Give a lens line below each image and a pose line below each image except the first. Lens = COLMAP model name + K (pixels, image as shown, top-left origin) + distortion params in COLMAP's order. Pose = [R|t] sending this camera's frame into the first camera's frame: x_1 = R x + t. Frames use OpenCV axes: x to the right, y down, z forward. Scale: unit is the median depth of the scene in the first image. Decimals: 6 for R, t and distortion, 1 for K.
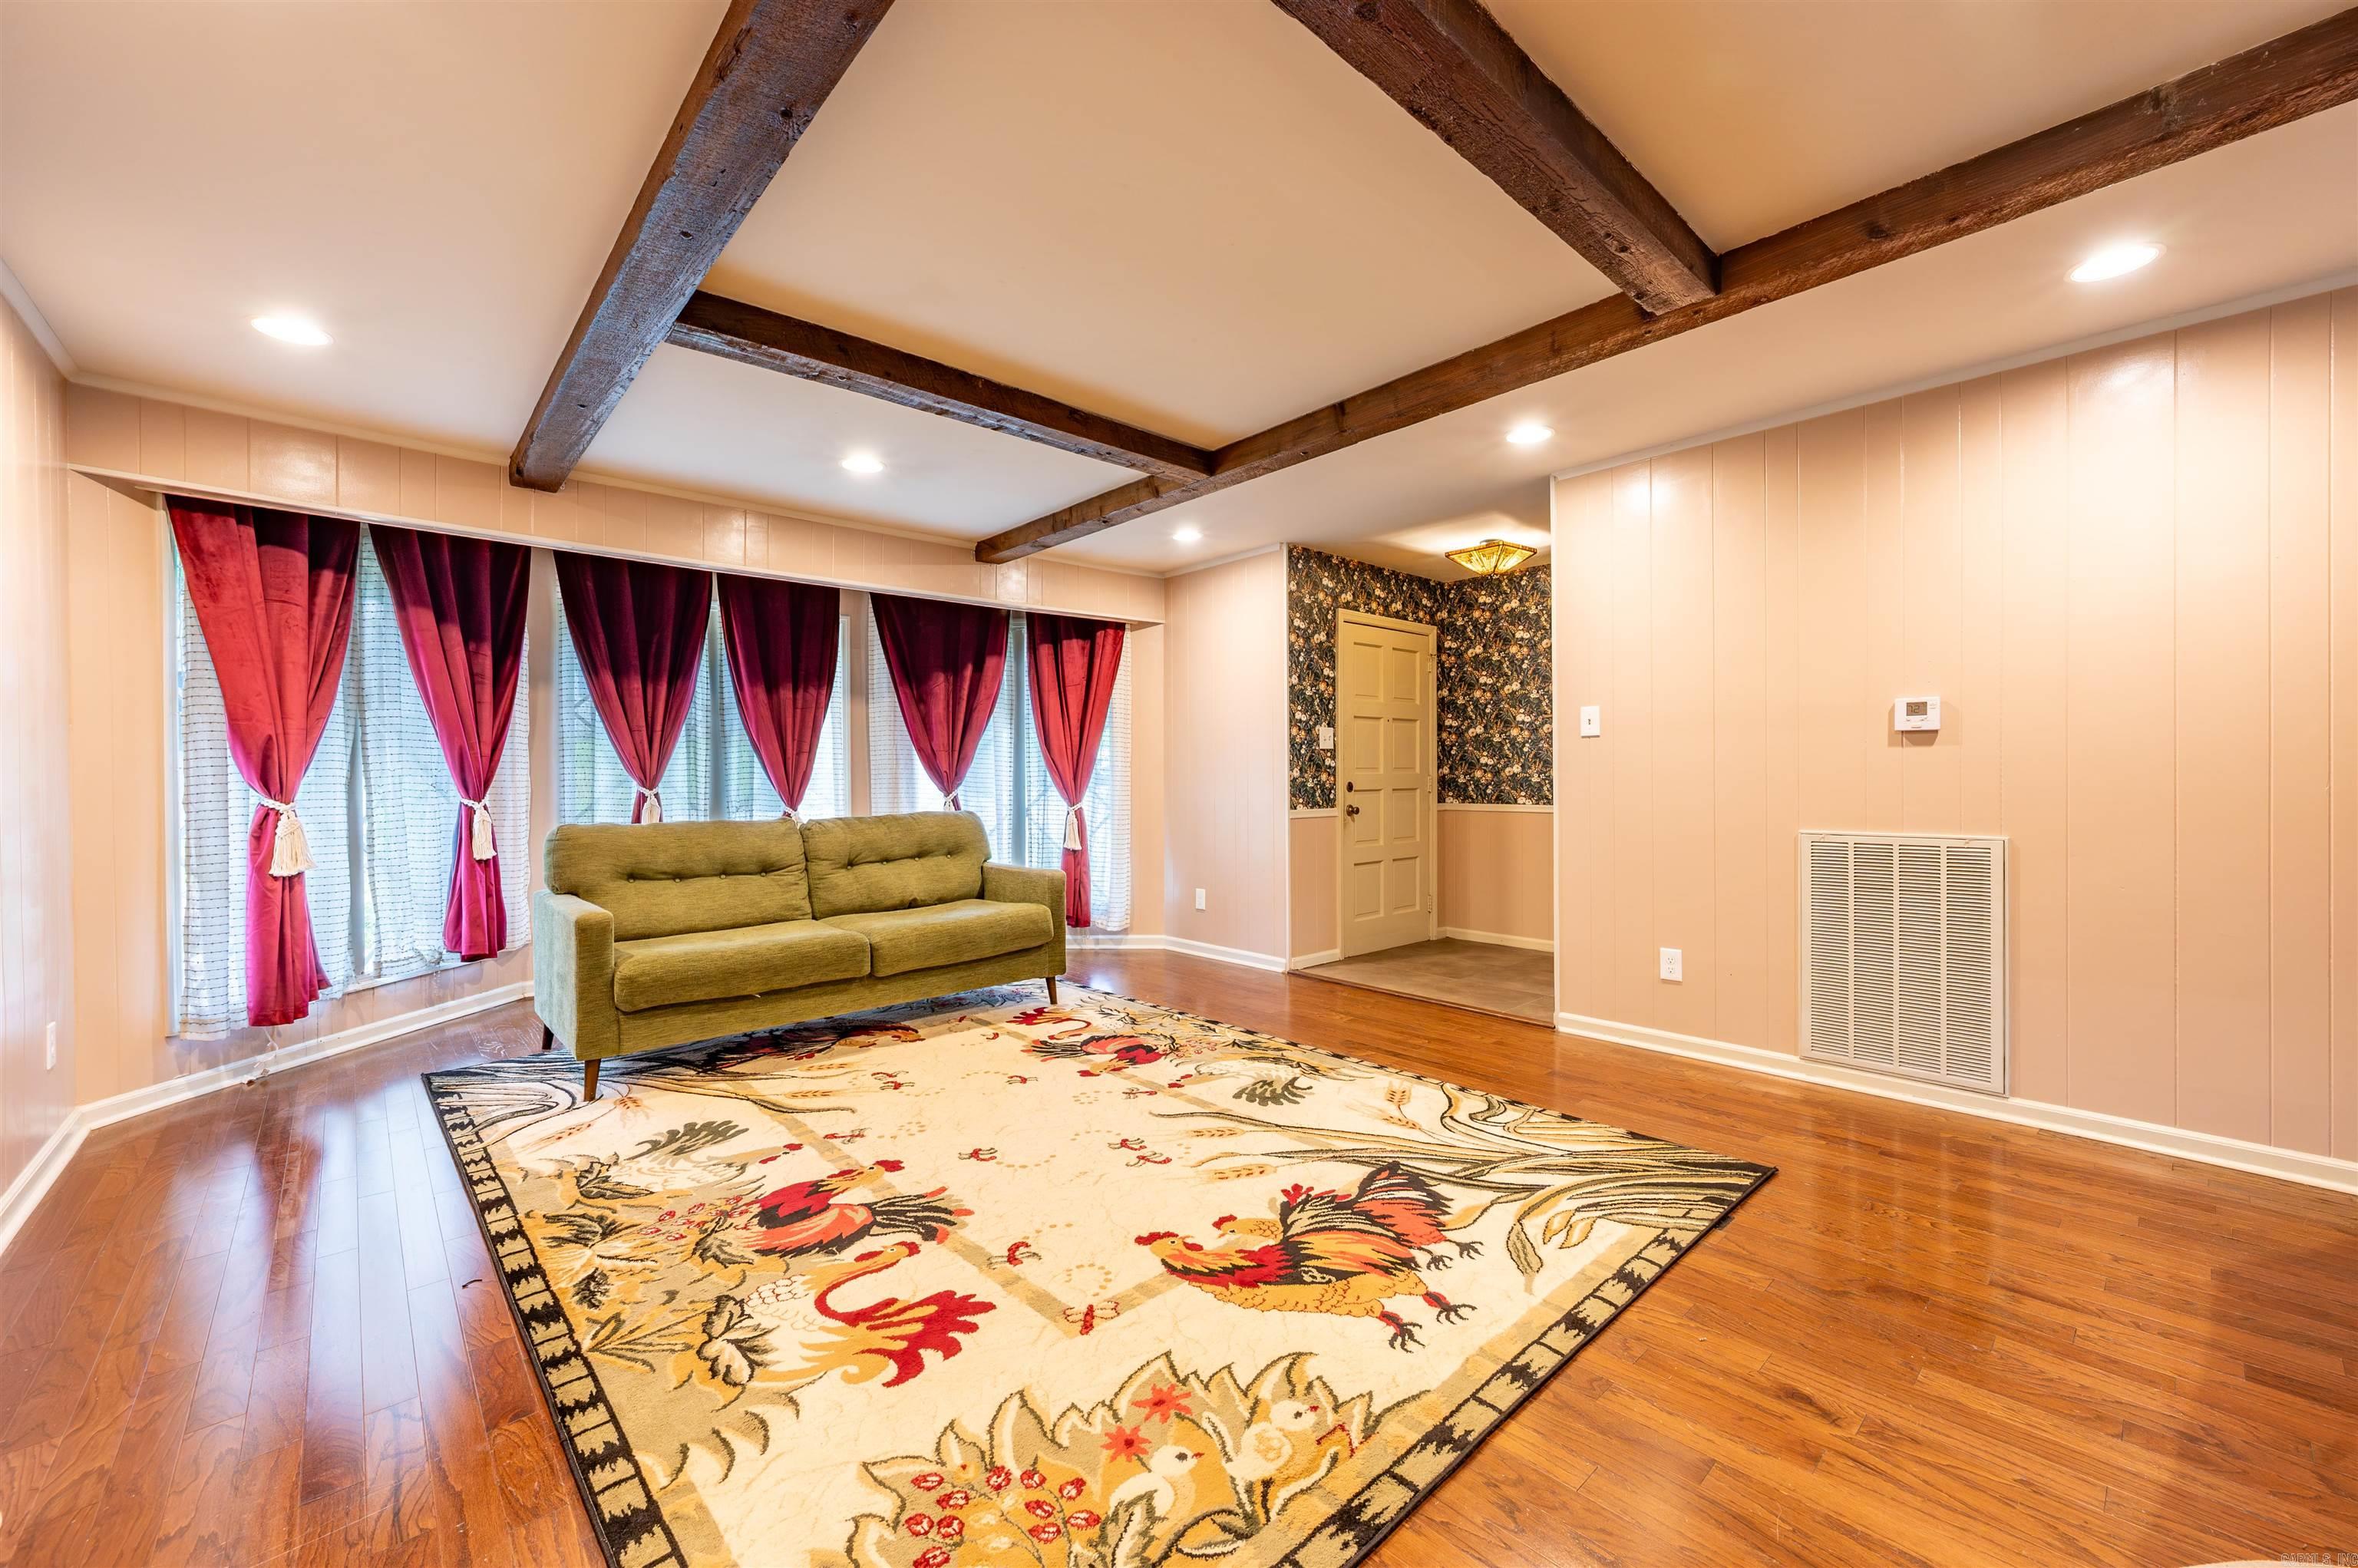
lens RADIAL K [[927.9, 0, 1178.4], [0, 927.9, 780.8], [0, 0, 1]] dist [-0.000446, 0.000071]
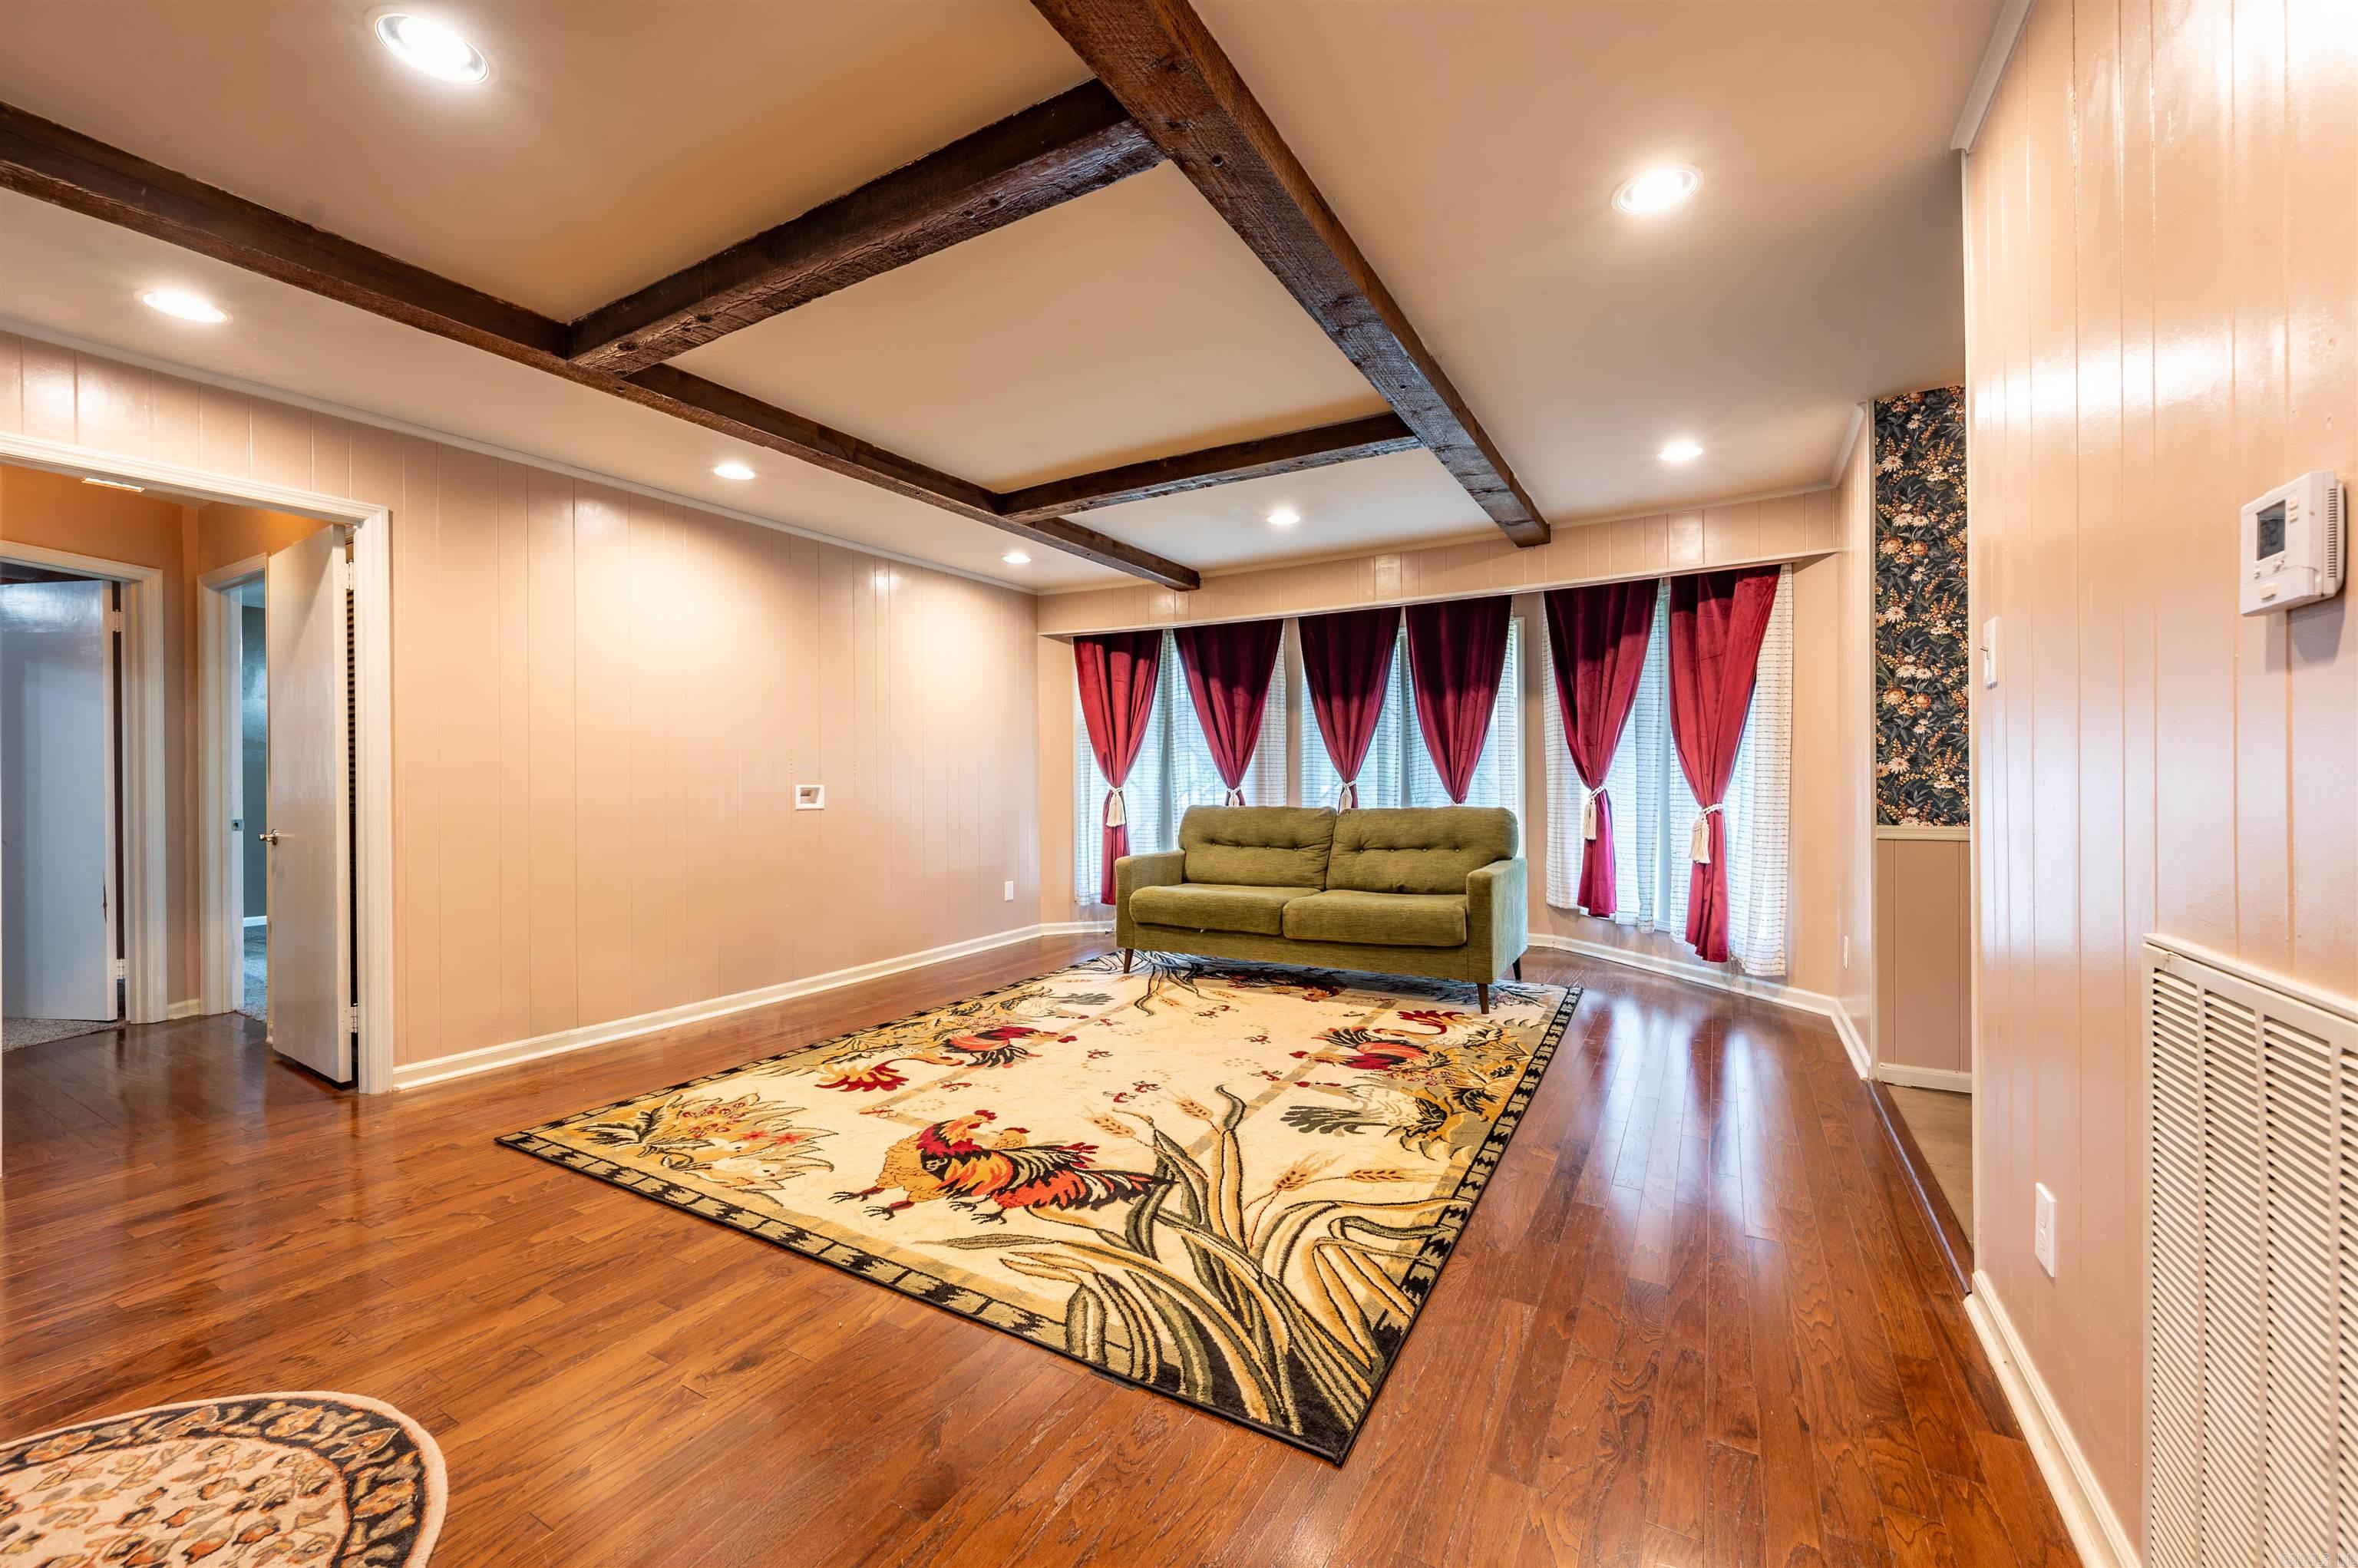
lens RADIAL K [[926.4, 0, 1179.0], [0, 926.4, 784.0], [0, 0, 1]] dist [0.001464, -0.000013]
pose [[0.306713, 0.010688, -0.951742, 1.125773], [0.000069, 0.999937, 0.011251, -0.006685], [0.951802, -0.003517, 0.306693, 0.711469]]
